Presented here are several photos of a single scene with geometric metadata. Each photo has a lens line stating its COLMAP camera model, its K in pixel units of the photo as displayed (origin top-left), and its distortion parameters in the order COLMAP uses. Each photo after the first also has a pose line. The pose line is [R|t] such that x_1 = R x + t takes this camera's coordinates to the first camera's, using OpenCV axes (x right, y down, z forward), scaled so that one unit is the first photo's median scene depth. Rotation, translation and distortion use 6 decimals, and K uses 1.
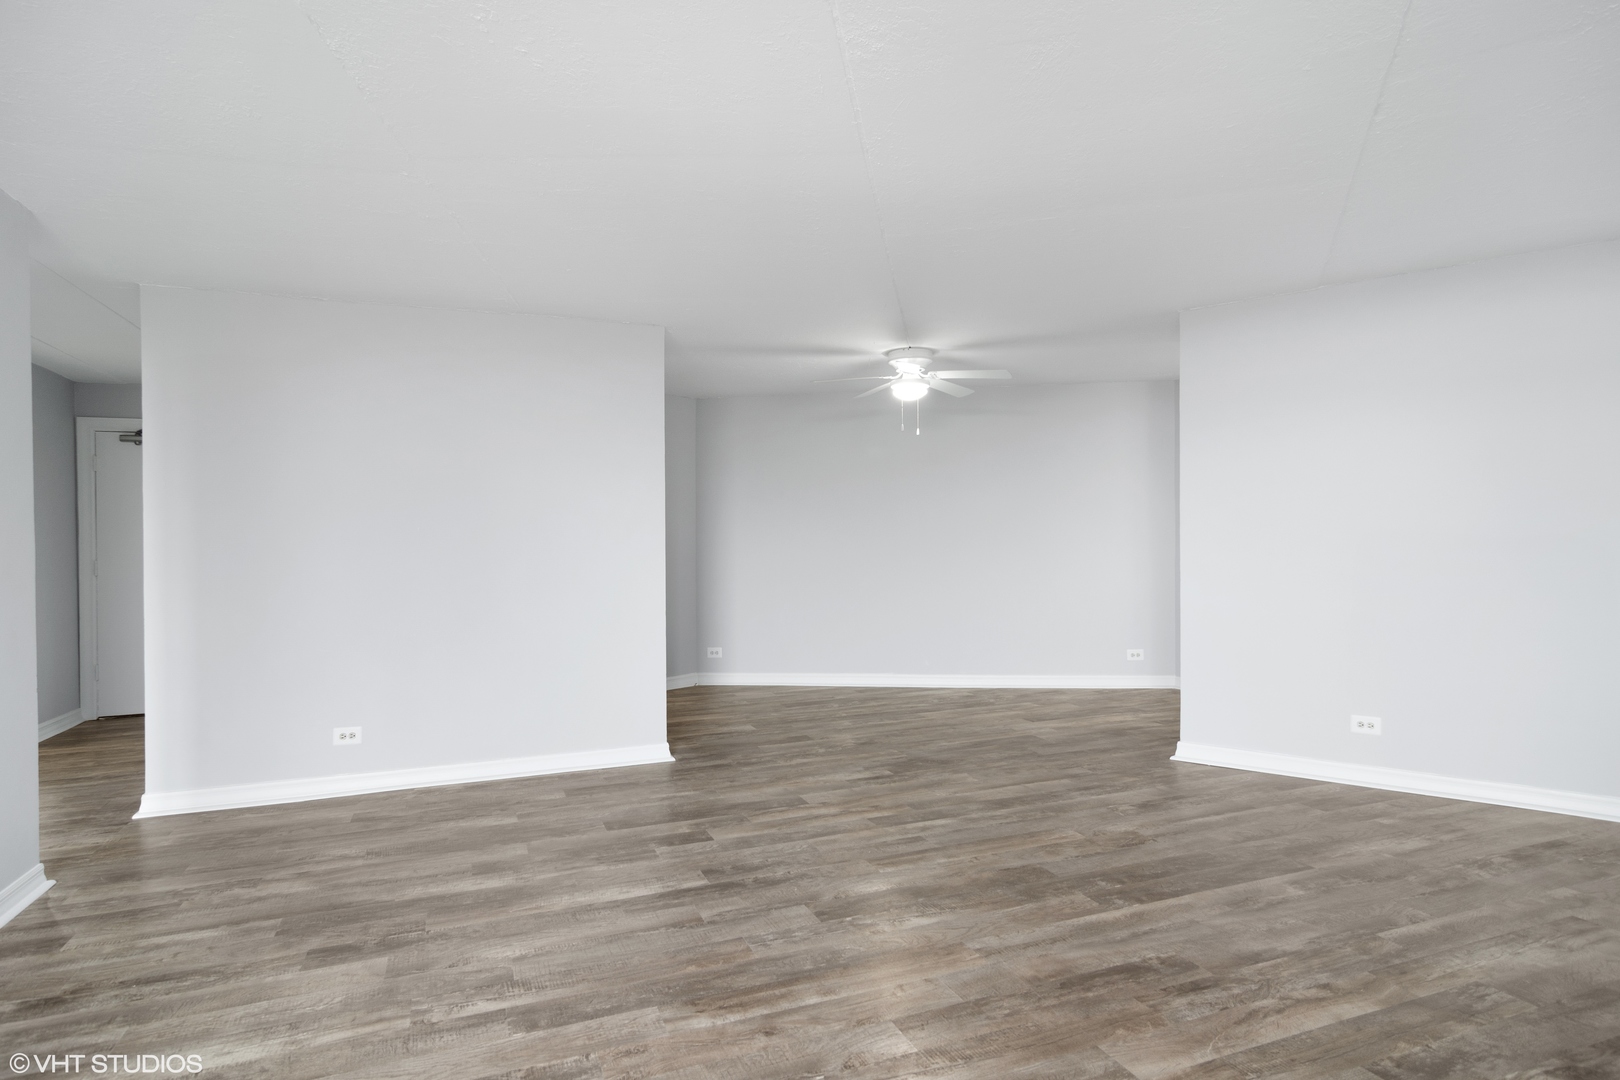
lens RADIAL K [[871.0, 0, 810.5], [0, 871.0, 543.1], [0, 0, 1]] dist [0.002696, 0.002373]
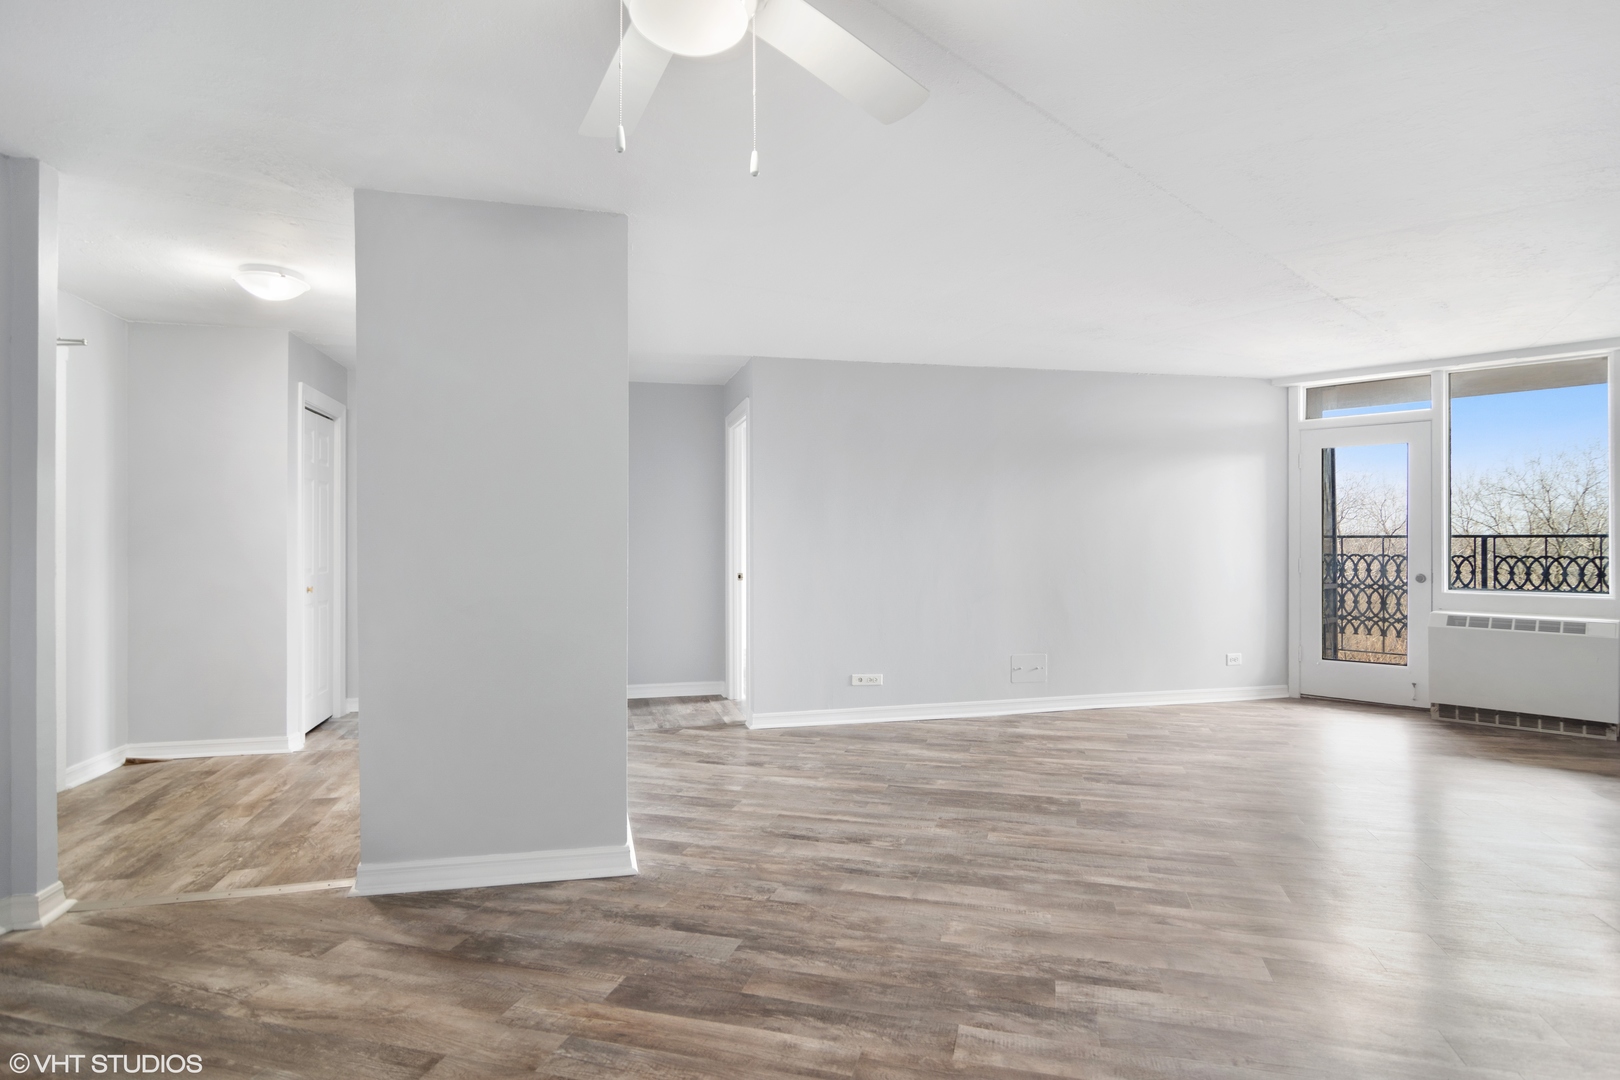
lens RADIAL K [[871.0, 0, 795.0], [0, 871.0, 535.3], [0, 0, 1]] dist [0.002696, 0.002373]
pose [[-0.795789, 0.017848, 0.605311, -0.126990], [0.011163, 0.999828, -0.014804, -0.008910], [-0.605471, -0.005023, -0.795851, 1.776984]]
